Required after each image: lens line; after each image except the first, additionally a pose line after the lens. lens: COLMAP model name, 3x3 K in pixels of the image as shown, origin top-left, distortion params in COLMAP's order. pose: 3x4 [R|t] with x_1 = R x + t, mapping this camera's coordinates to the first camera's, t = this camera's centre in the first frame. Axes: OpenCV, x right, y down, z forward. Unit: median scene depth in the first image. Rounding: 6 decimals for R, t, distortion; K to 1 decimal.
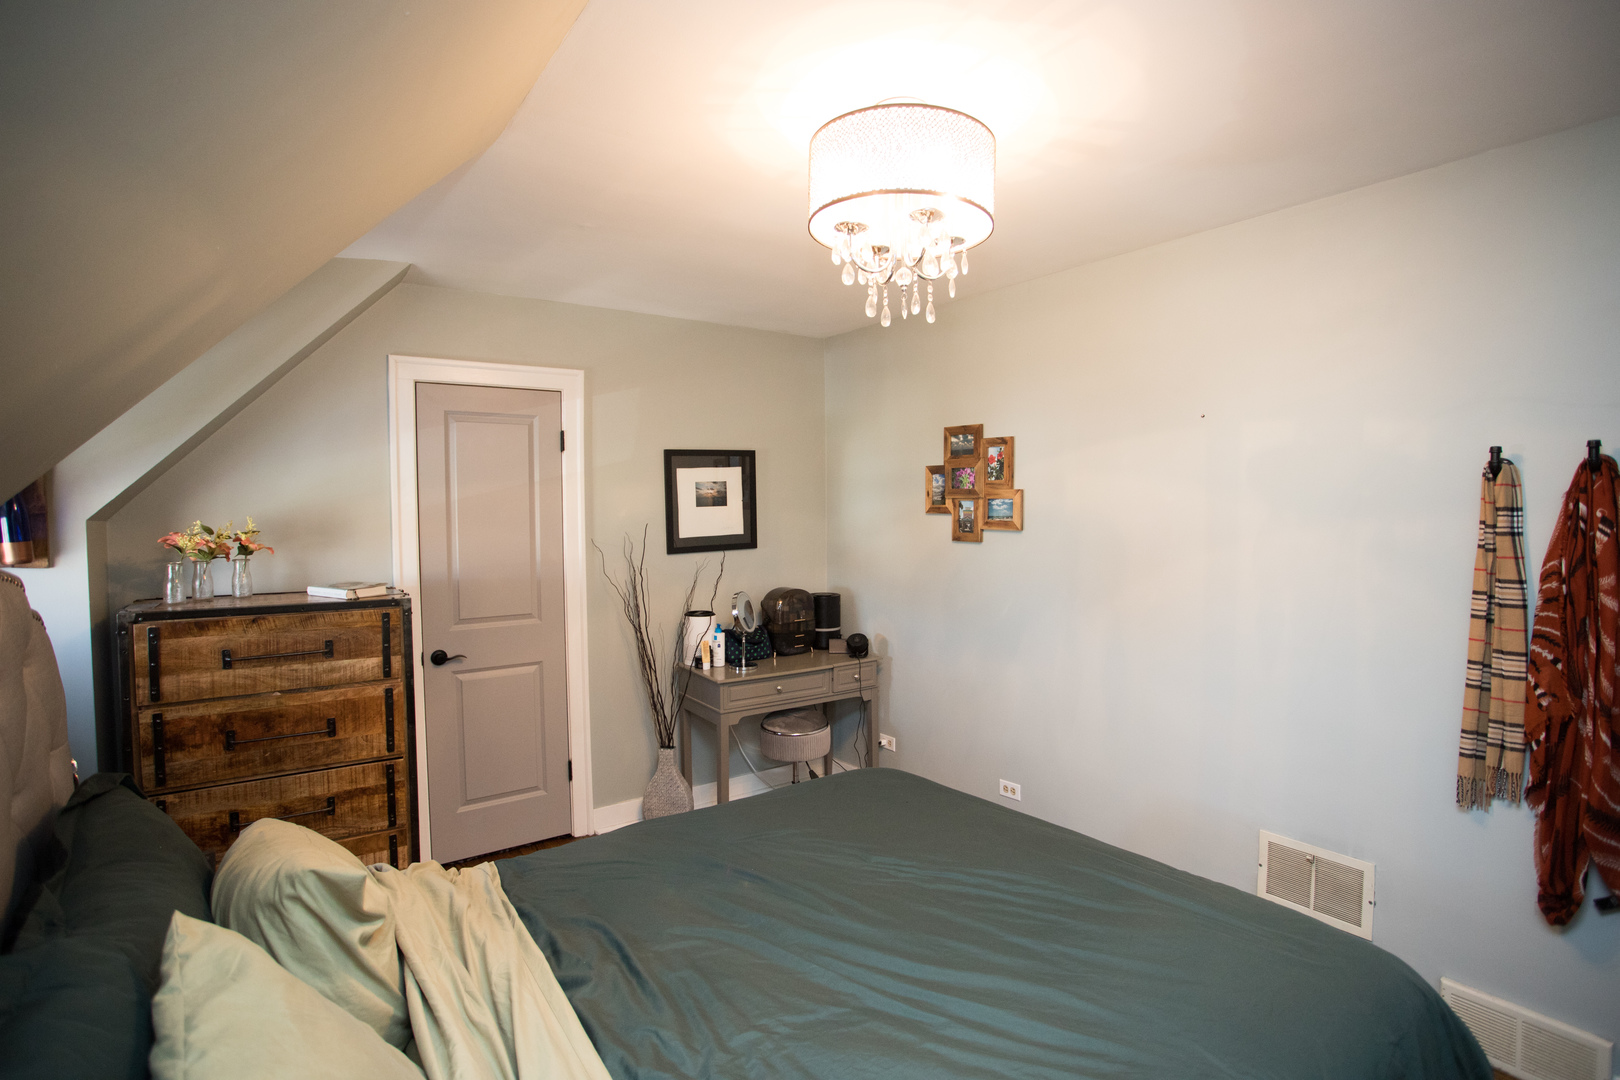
lens RADIAL K [[791.0, 0, 831.1], [0, 791.0, 540.1], [0, 0, 1]] dist [-0.060734, 0.017316]
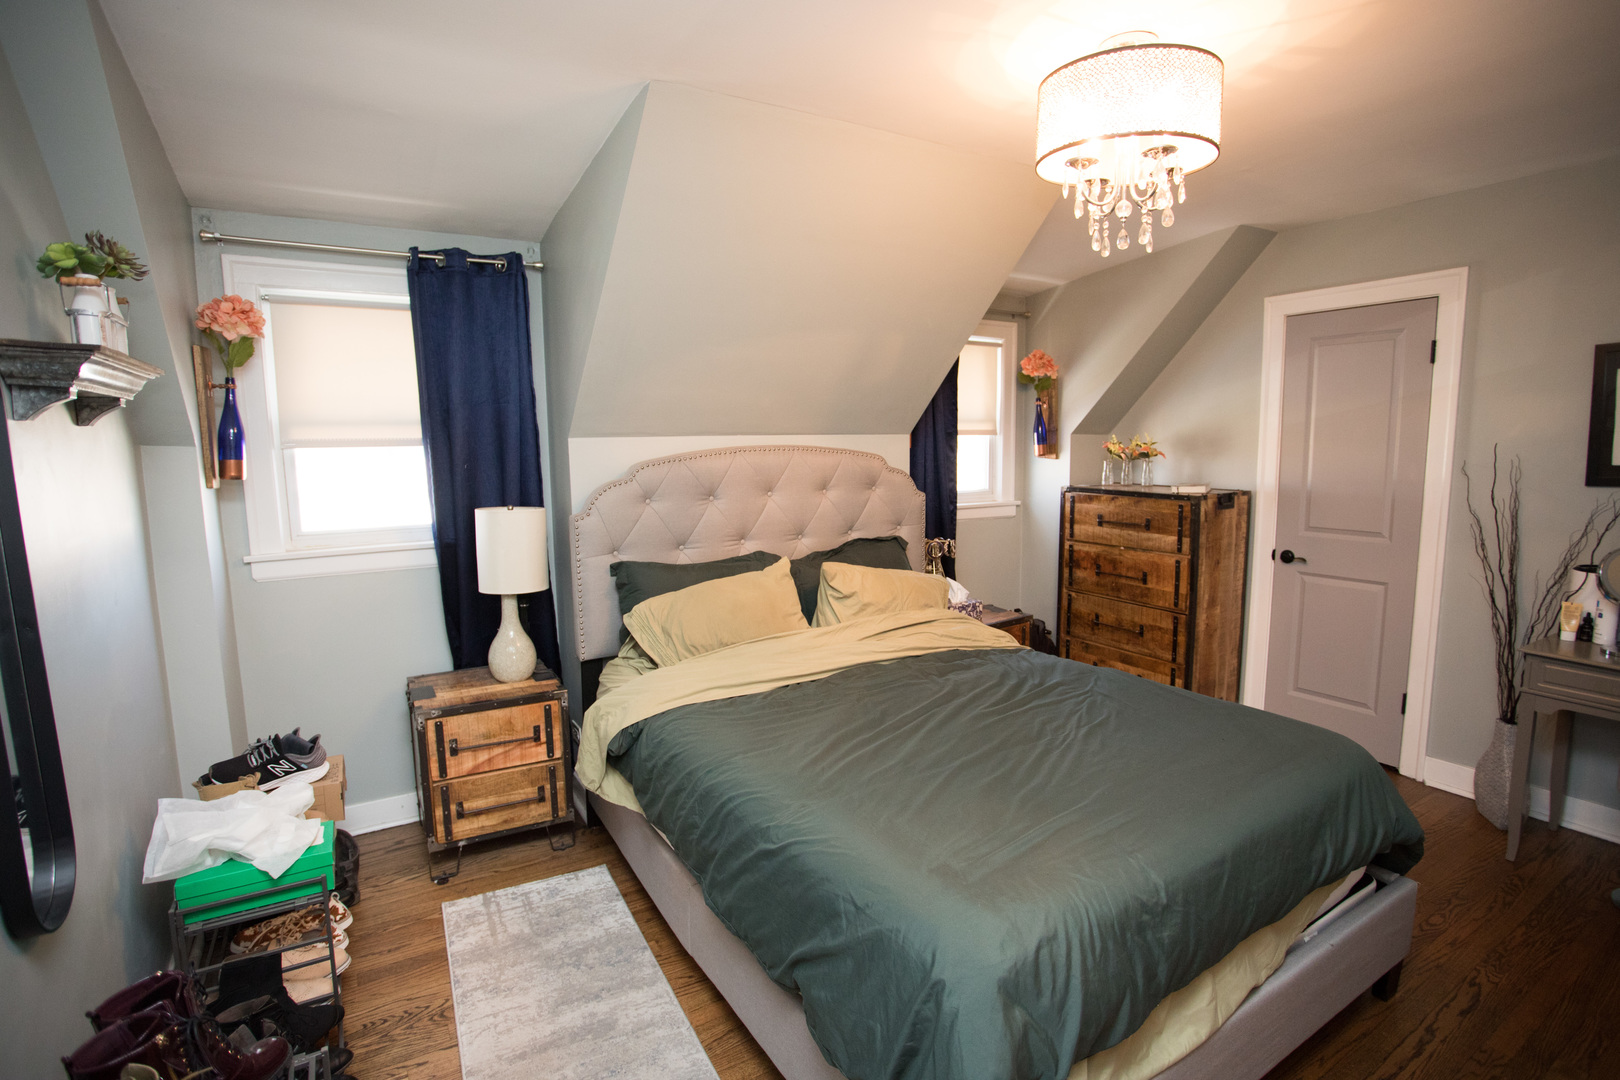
lens RADIAL K [[791.0, 0, 831.1], [0, 791.0, 540.1], [0, 0, 1]] dist [-0.060734, 0.017316]
pose [[-0.073054, 0.137301, -0.987832, 0.841513], [-0.025215, 0.989907, 0.139455, -0.020053], [0.997009, 0.035096, -0.068855, 0.501207]]
